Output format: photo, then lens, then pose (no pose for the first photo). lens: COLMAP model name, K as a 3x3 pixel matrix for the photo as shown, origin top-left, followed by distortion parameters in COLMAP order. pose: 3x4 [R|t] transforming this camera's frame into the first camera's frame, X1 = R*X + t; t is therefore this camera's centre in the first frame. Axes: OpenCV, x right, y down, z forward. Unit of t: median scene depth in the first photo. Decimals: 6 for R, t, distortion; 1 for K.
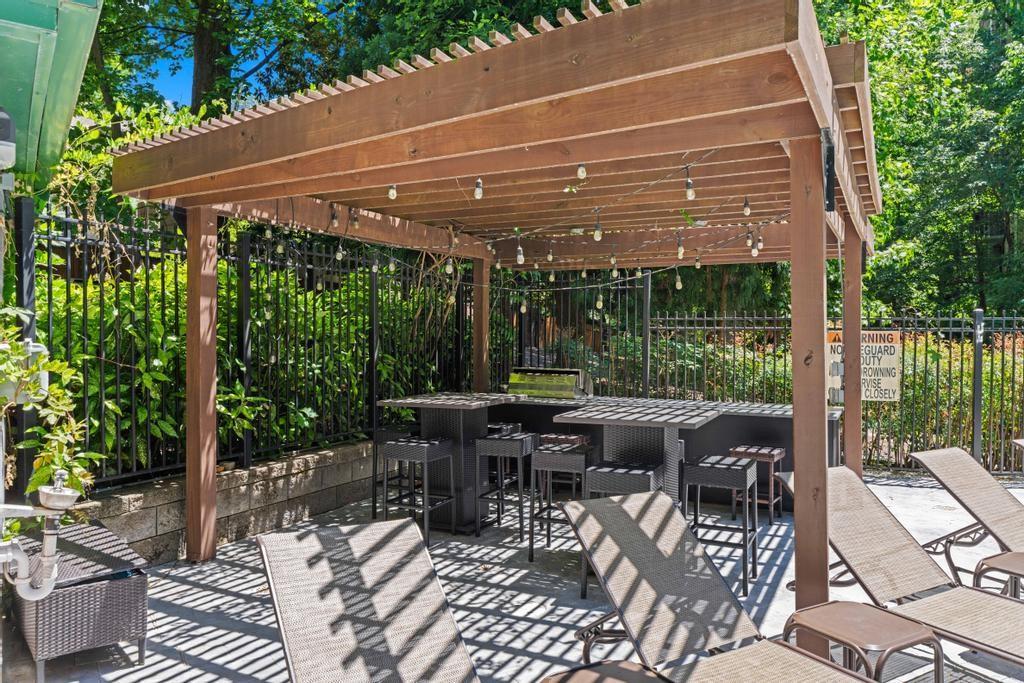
lens RADIAL K [[774.7, 0, 511.6], [0, 774.7, 345.1], [0, 0, 1]] dist [-0.009675, -0.001700]
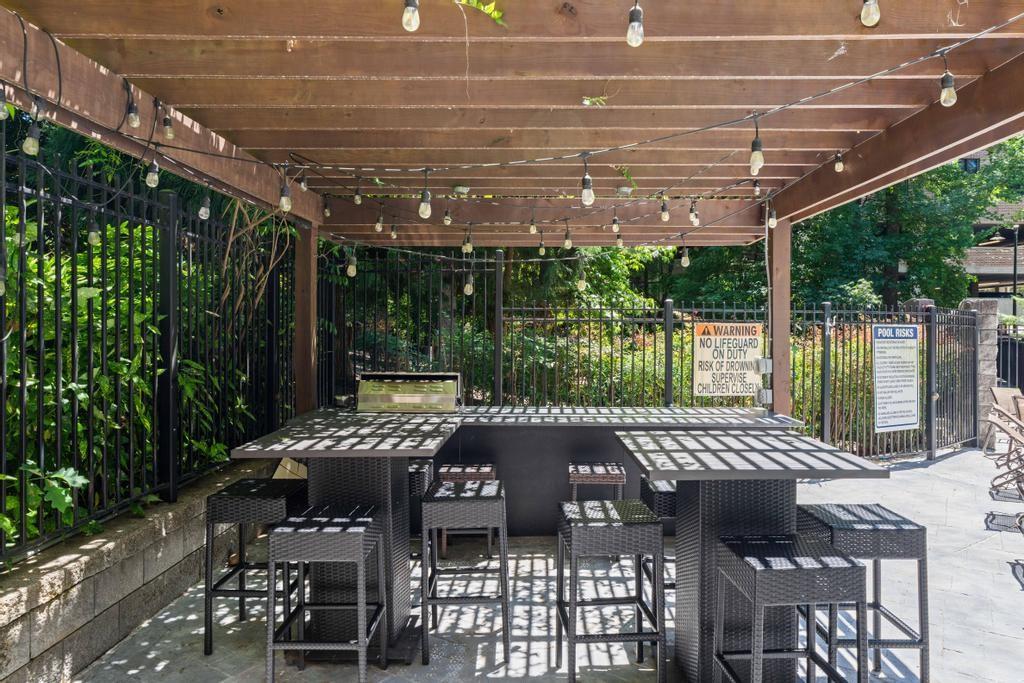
lens RADIAL K [[694.2, 0, 513.2], [0, 694.2, 332.8], [0, 0, 1]] dist [0.007945, 0.003574]
pose [[0.892308, -0.004774, 0.451401, -0.198380], [0.005017, 0.999987, 0.000657, -0.009593], [-0.451399, 0.001679, 0.892321, 0.424229]]
